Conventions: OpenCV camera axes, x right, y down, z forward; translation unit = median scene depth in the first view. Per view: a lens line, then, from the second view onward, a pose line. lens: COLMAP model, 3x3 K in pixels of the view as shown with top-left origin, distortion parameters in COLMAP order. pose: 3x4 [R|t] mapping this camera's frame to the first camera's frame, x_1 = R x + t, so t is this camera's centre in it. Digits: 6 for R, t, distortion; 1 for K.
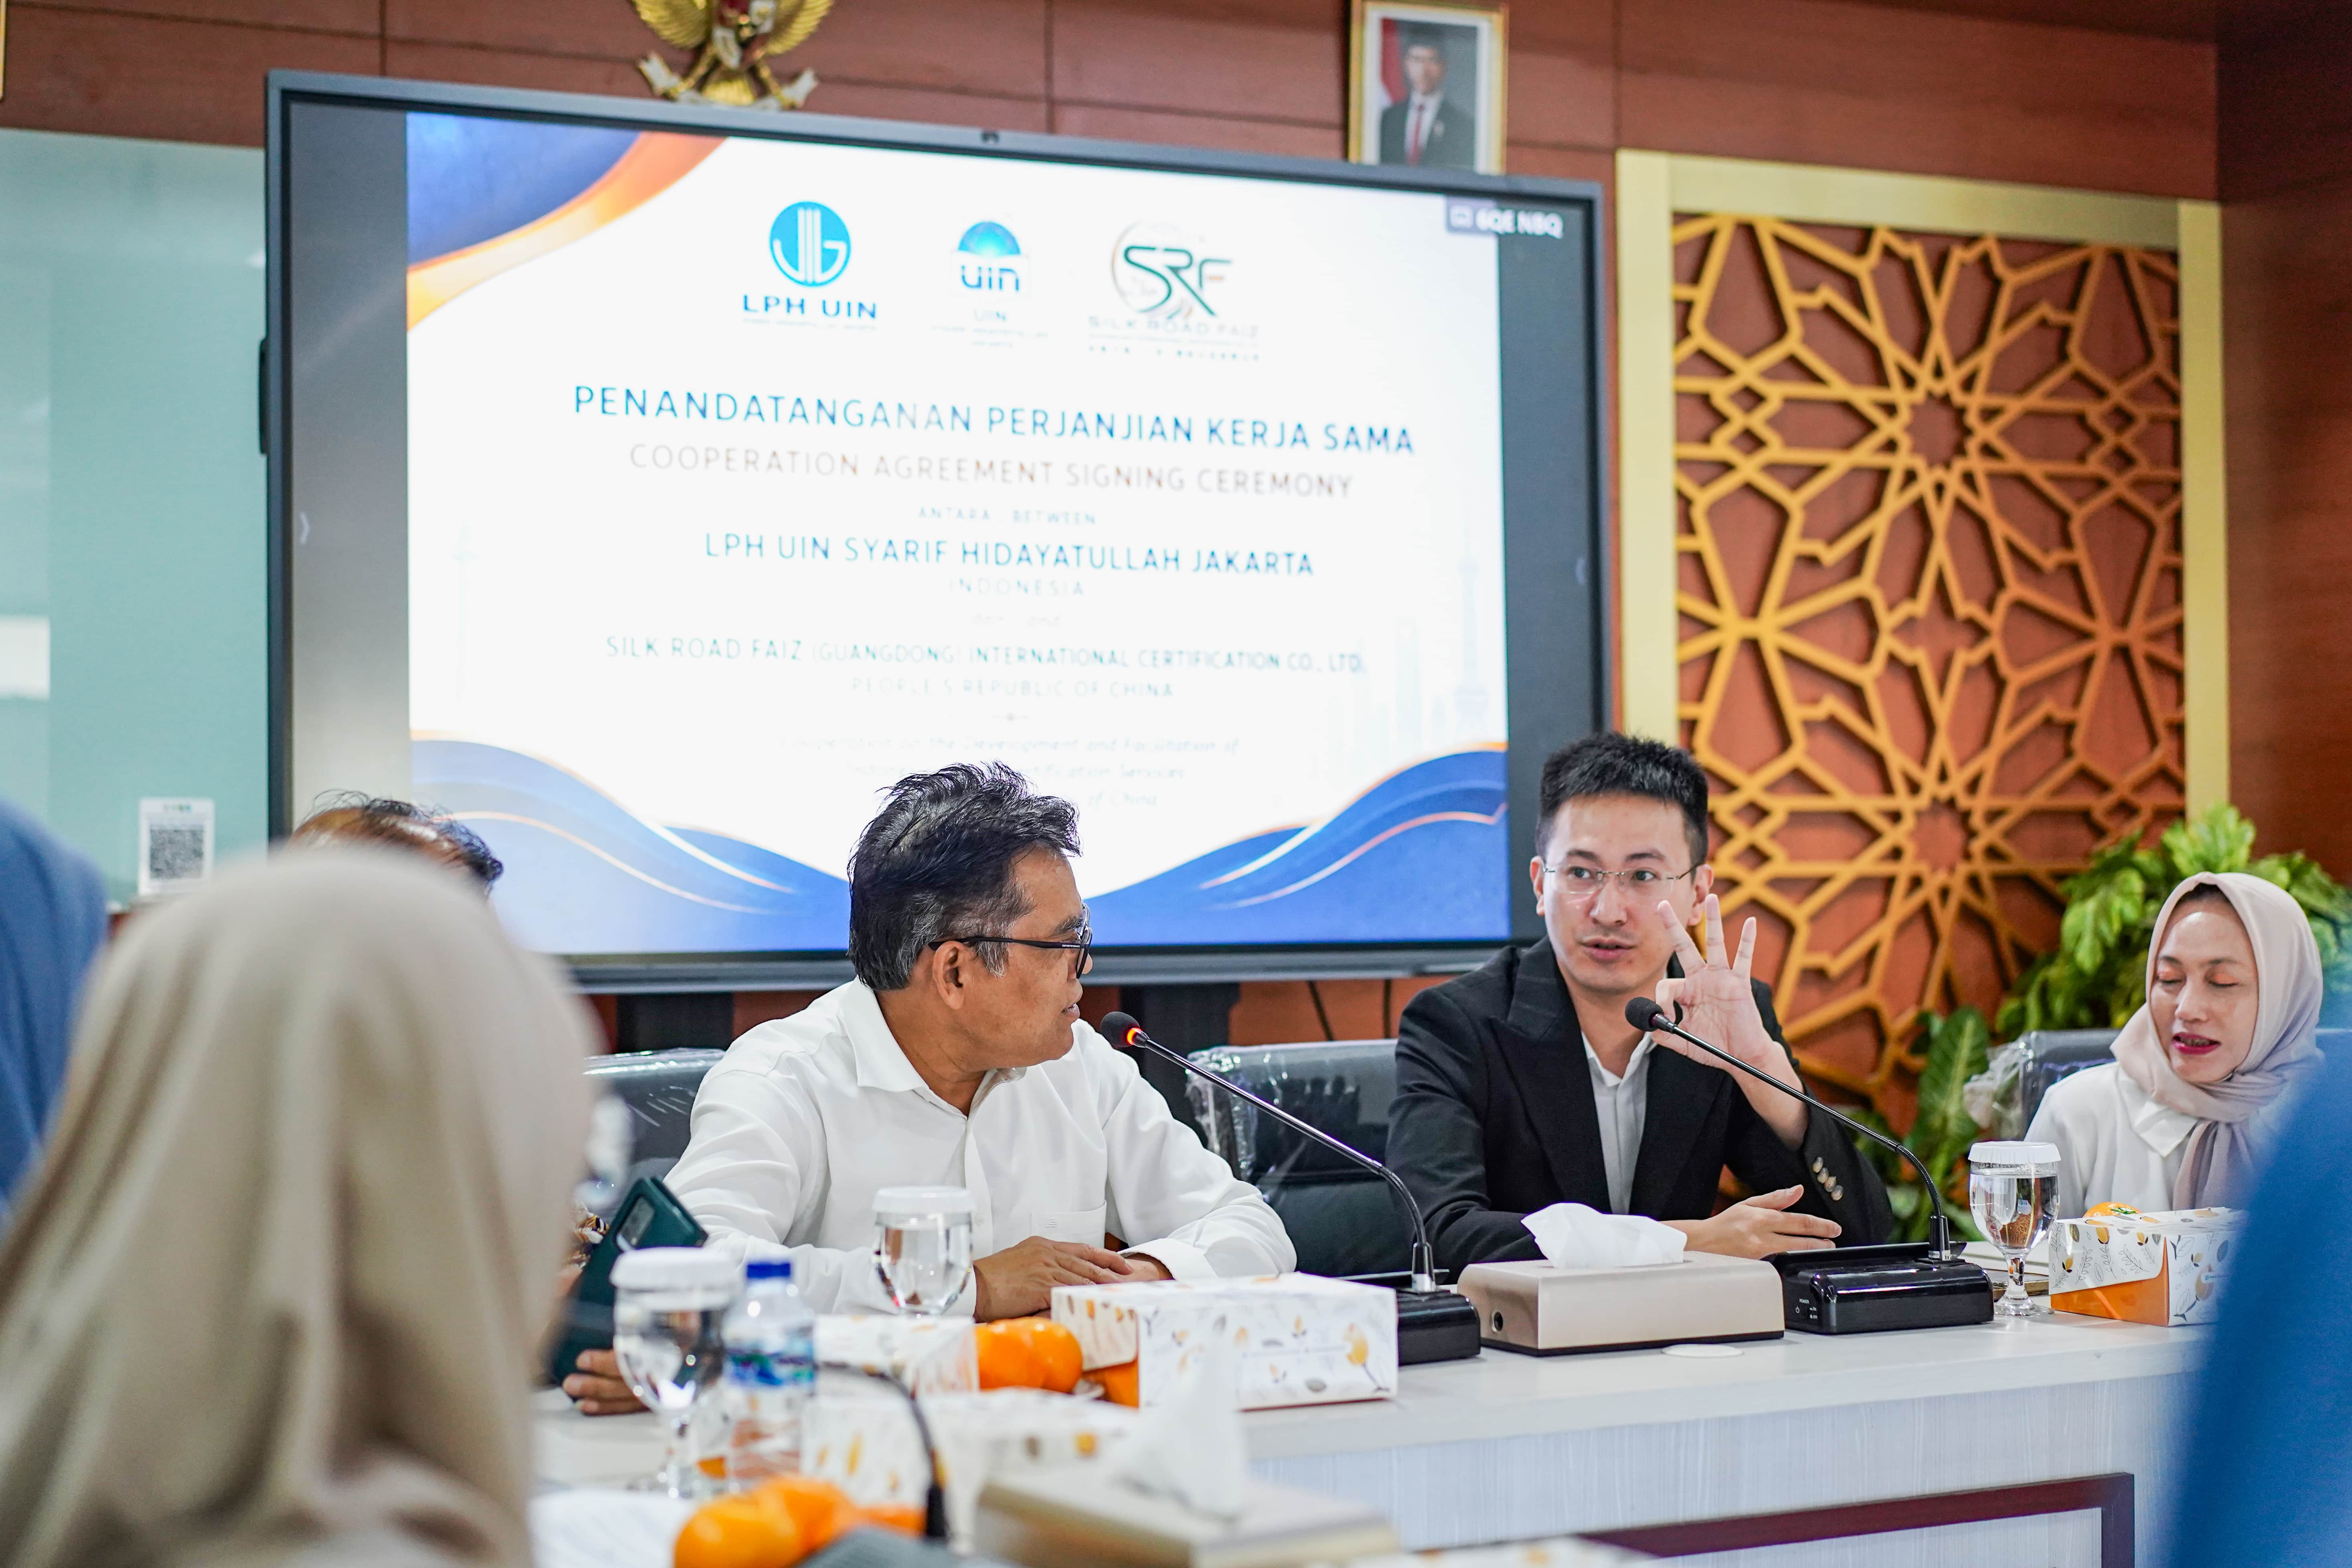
lens RADIAL K [[3732.7, 0, 1129.3], [0, 3732.7, 777.1], [0, 0, 1]] dist [0.012221, 0.000000]
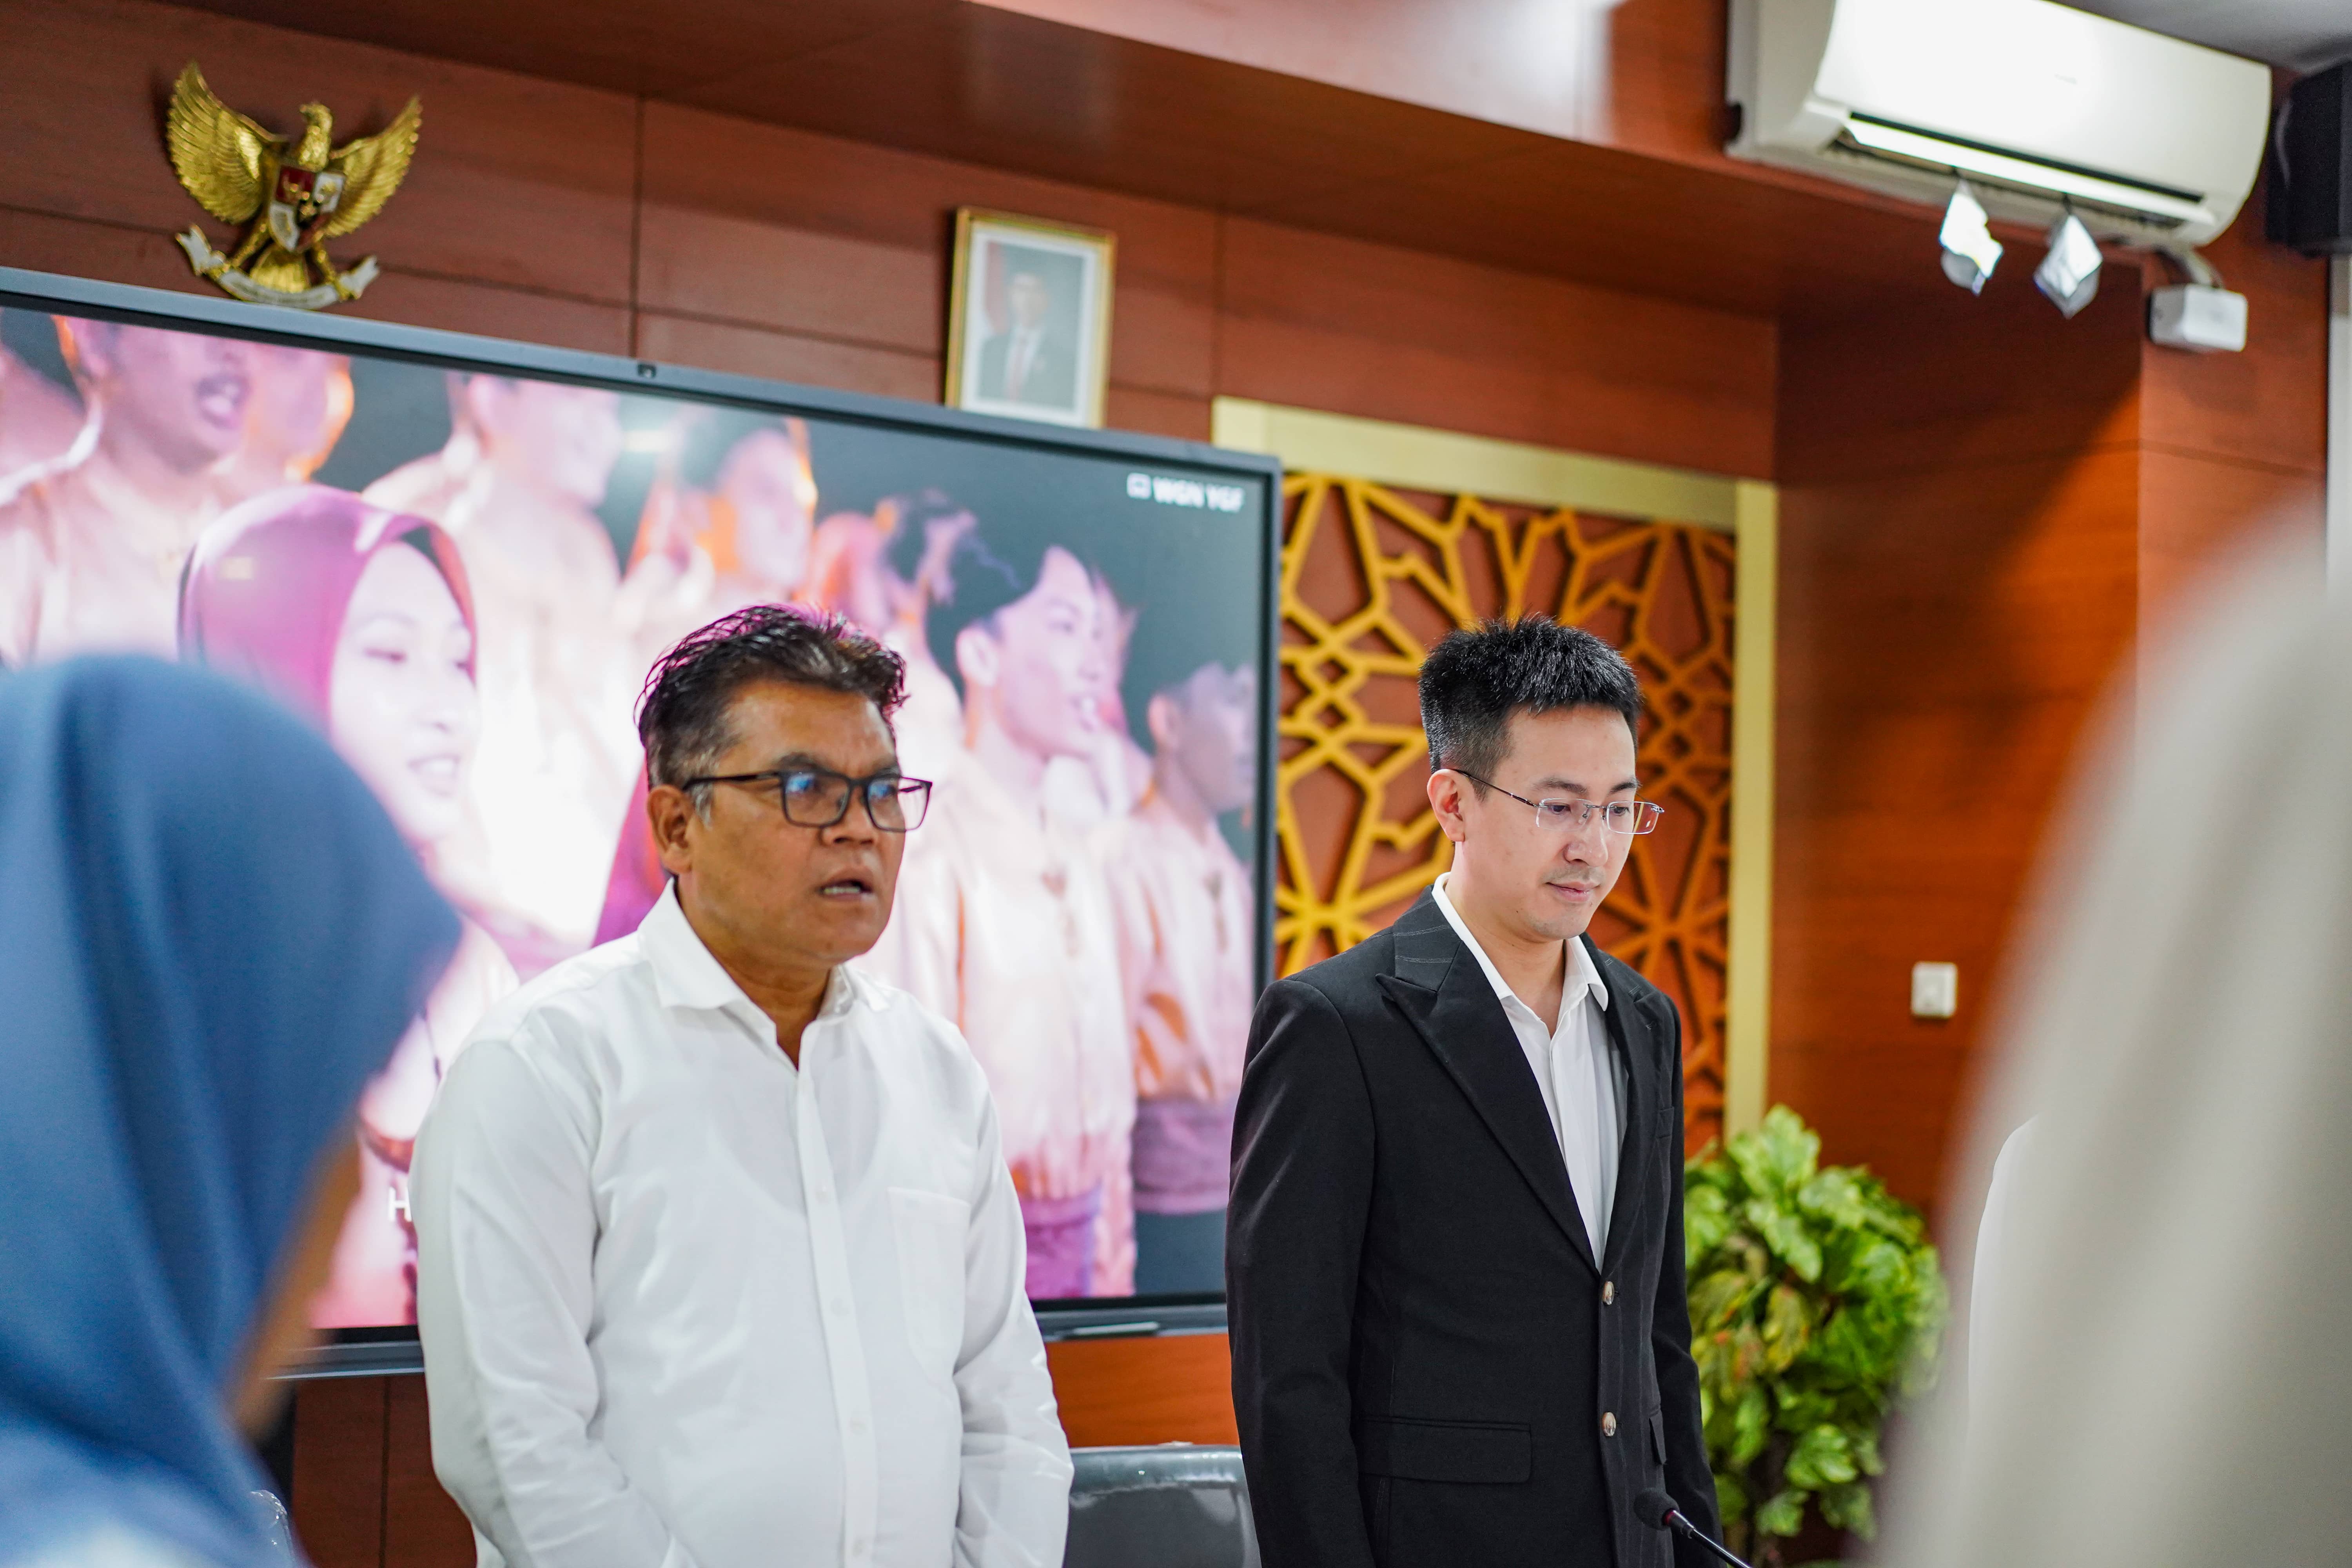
lens RADIAL K [[3732.7, 0, 1217.4], [0, 3732.7, 756.7], [0, 0, 1]] dist [0.012221, 0.000000]
pose [[0.967315, 0.046595, 0.249261, -0.098232], [-0.037599, 0.998462, -0.040734, -0.042456], [-0.250776, 0.030031, 0.967579, 0.109338]]
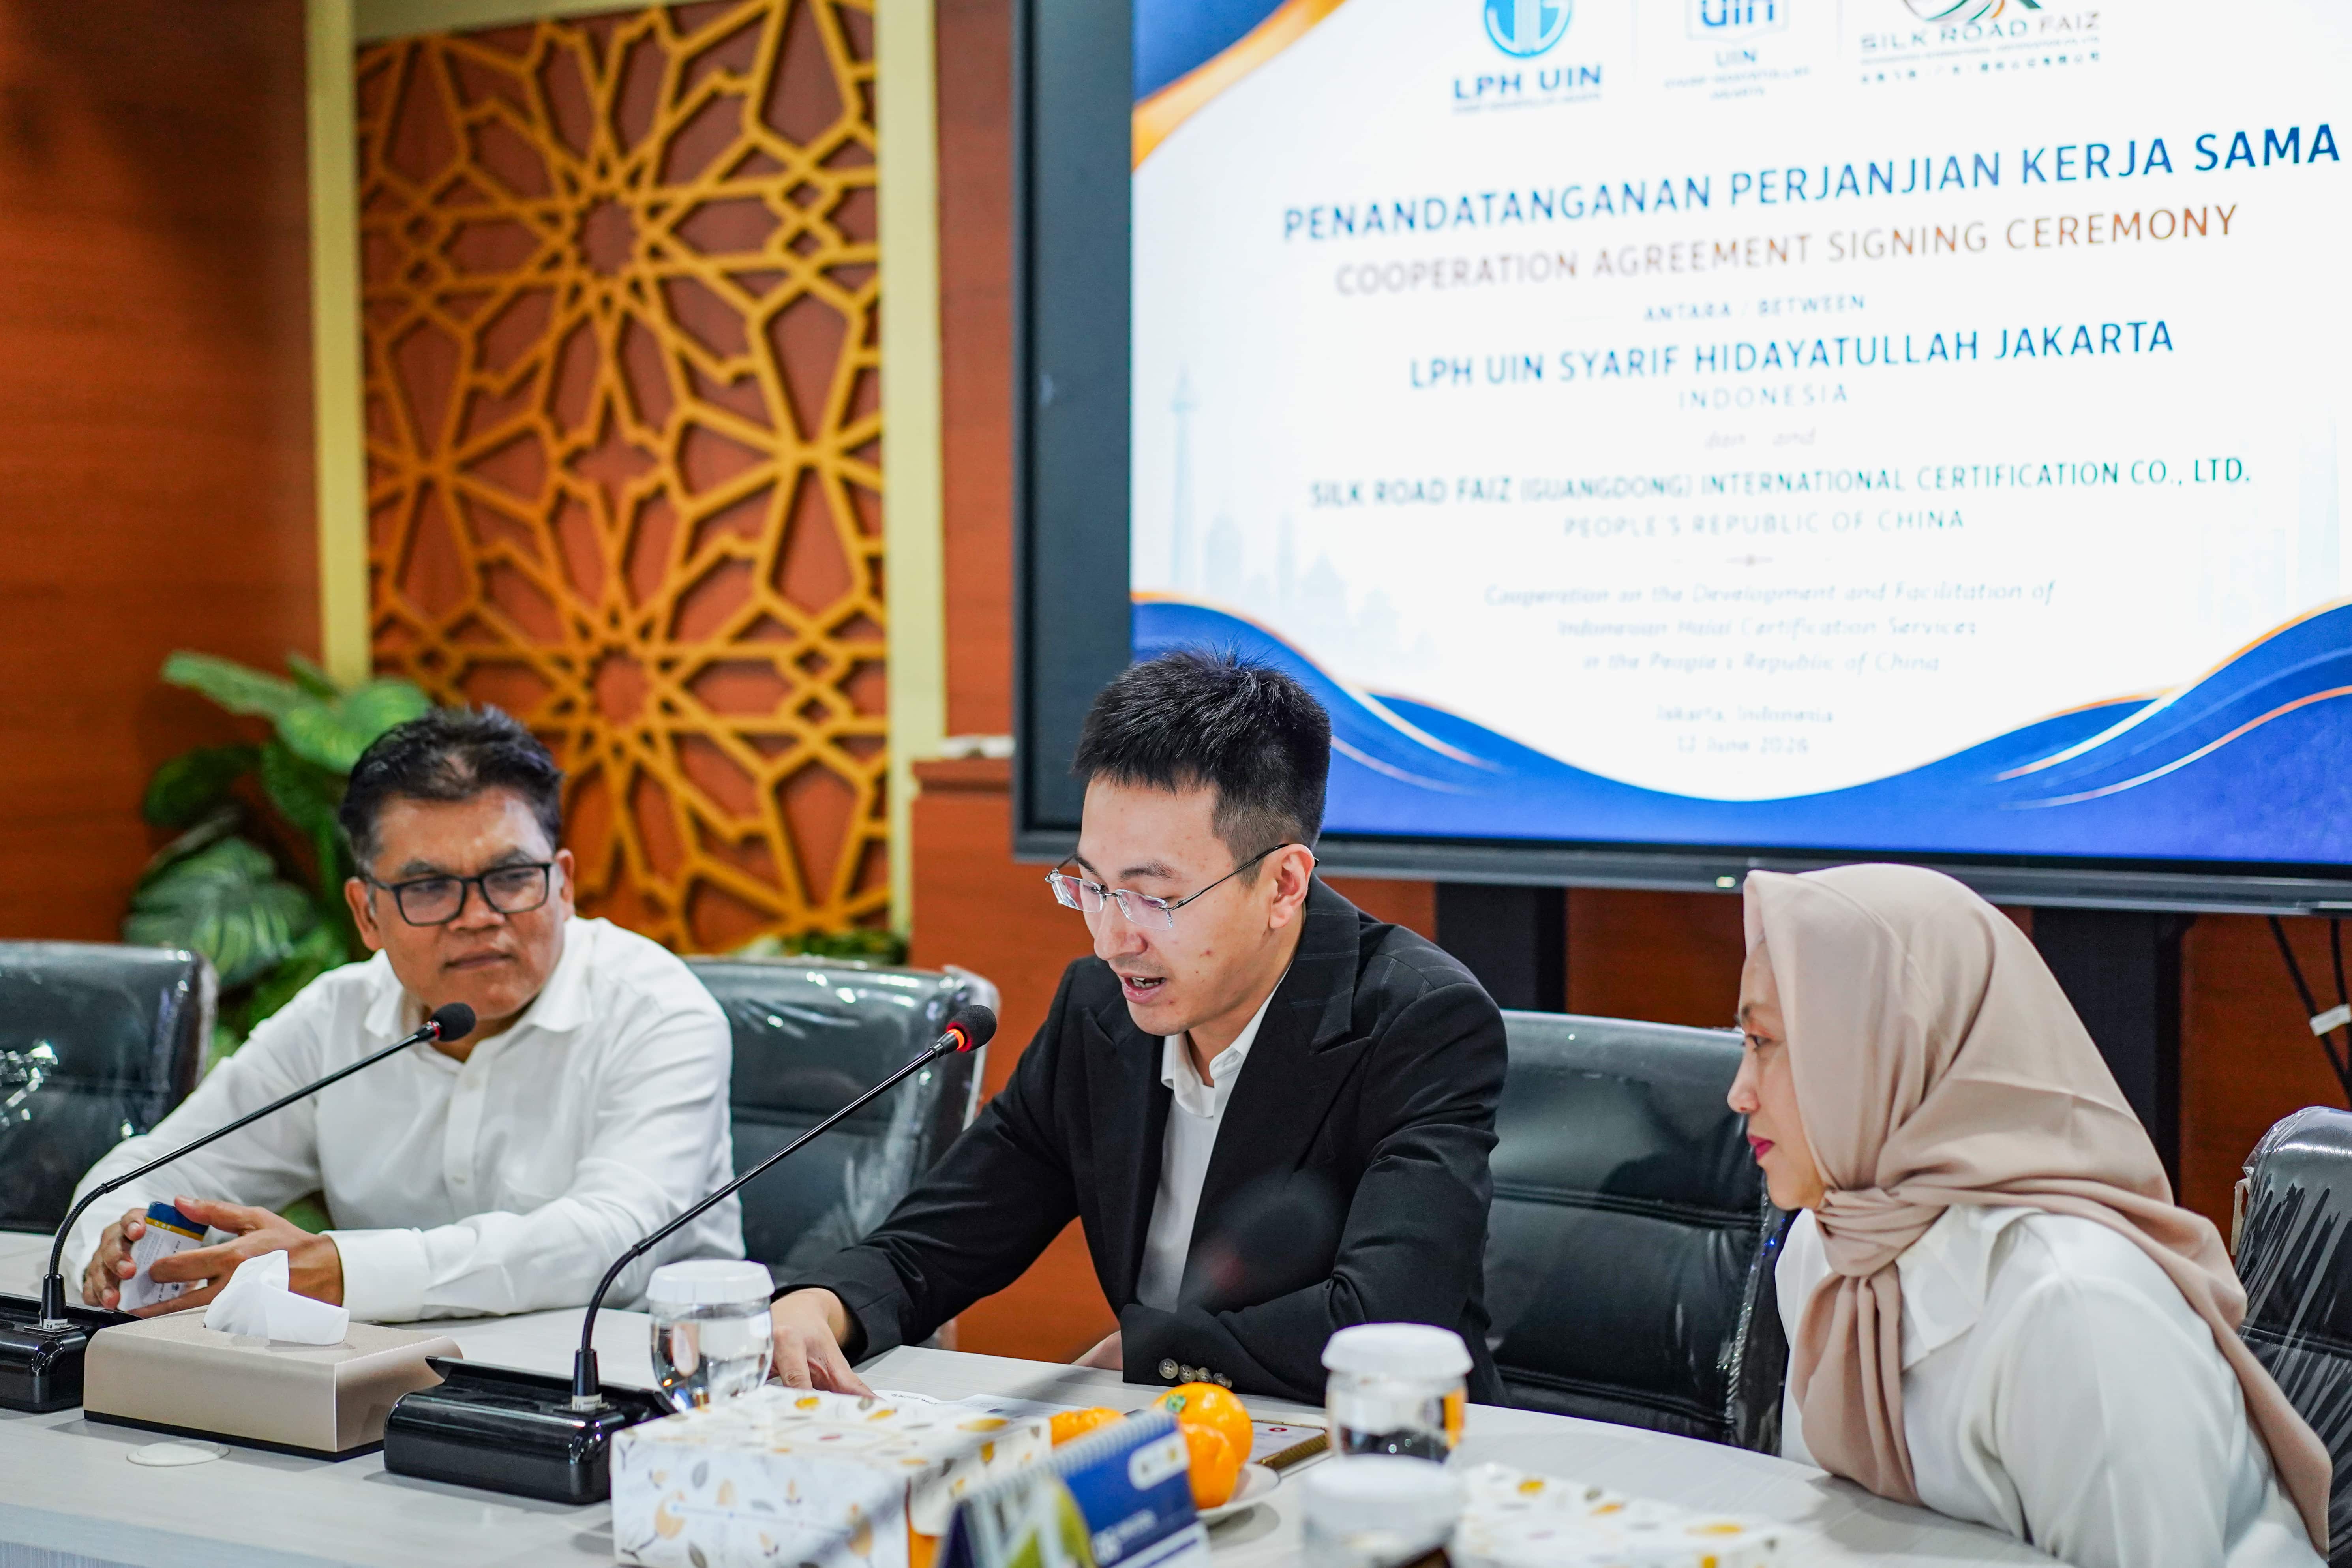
lens RADIAL K [[3732.7, 0, 1140.2], [0, 3732.7, 769.9], [0, 0, 1]] dist [0.012221, 0.000000]
pose [[0.487123, 0.043758, -0.872237, 0.489980], [0.030188, 0.997303, 0.066892, -0.023222], [0.872812, -0.058915, 0.484488, 0.397392]]
